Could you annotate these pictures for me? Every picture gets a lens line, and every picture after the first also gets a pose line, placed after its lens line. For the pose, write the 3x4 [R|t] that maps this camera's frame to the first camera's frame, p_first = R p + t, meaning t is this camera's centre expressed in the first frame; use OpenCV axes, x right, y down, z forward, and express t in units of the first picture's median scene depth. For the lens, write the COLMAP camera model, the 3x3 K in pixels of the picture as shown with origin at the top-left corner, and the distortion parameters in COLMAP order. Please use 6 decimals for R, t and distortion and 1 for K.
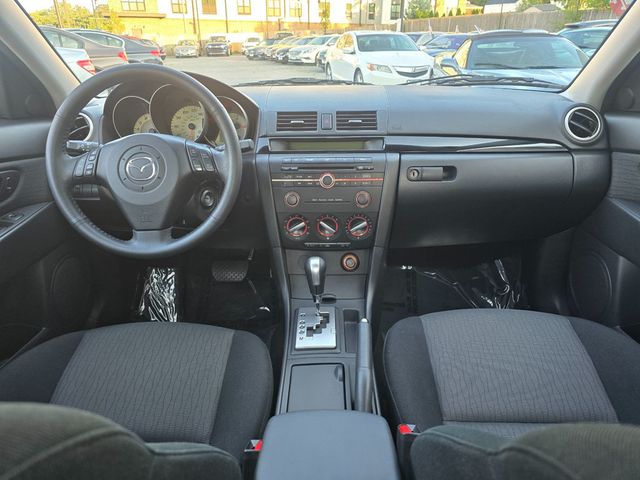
lens RADIAL K [[430.0, 0, 320.0], [0, 430.0, 240.0], [0, 0, 1]] dist [0.052764, -0.051874]
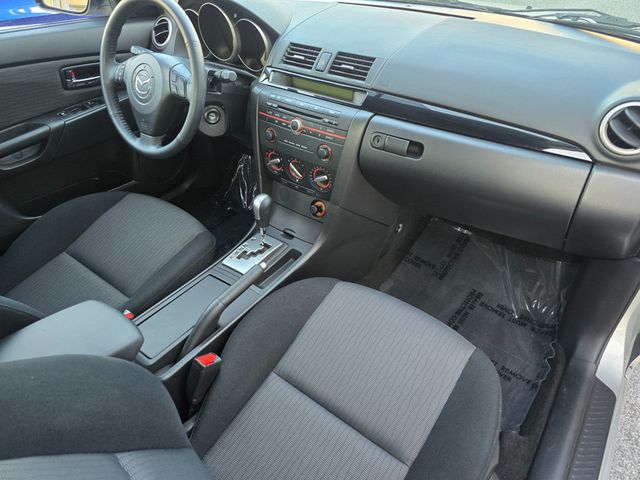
lens RADIAL K [[430.0, 0, 320.0], [0, 430.0, 240.0], [0, 0, 1]] dist [0.052764, -0.051874]
pose [[0.811348, 0.361199, -0.459619, 0.622207], [-0.229952, 0.920080, 0.317135, -0.223976], [0.537435, -0.151616, 0.829564, 0.148241]]
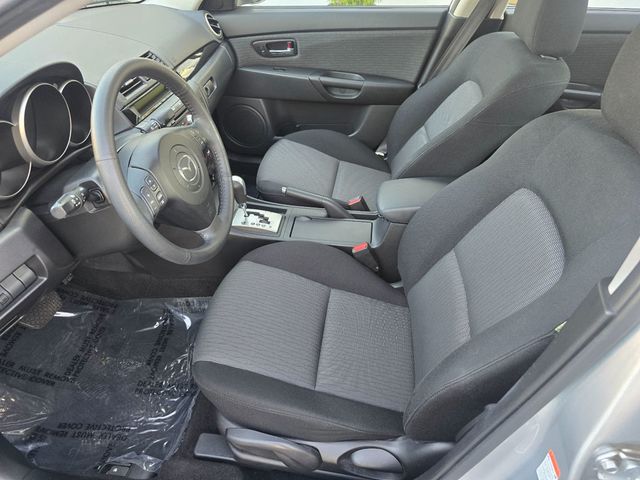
lens RADIAL K [[430.0, 0, 320.0], [0, 430.0, 240.0], [0, 0, 1]] dist [0.052764, -0.051874]
pose [[0.105901, -0.599246, 0.793529, -1.053888], [0.376393, 0.762795, 0.525806, -0.371984], [-0.920388, 0.242995, 0.306332, 0.404778]]
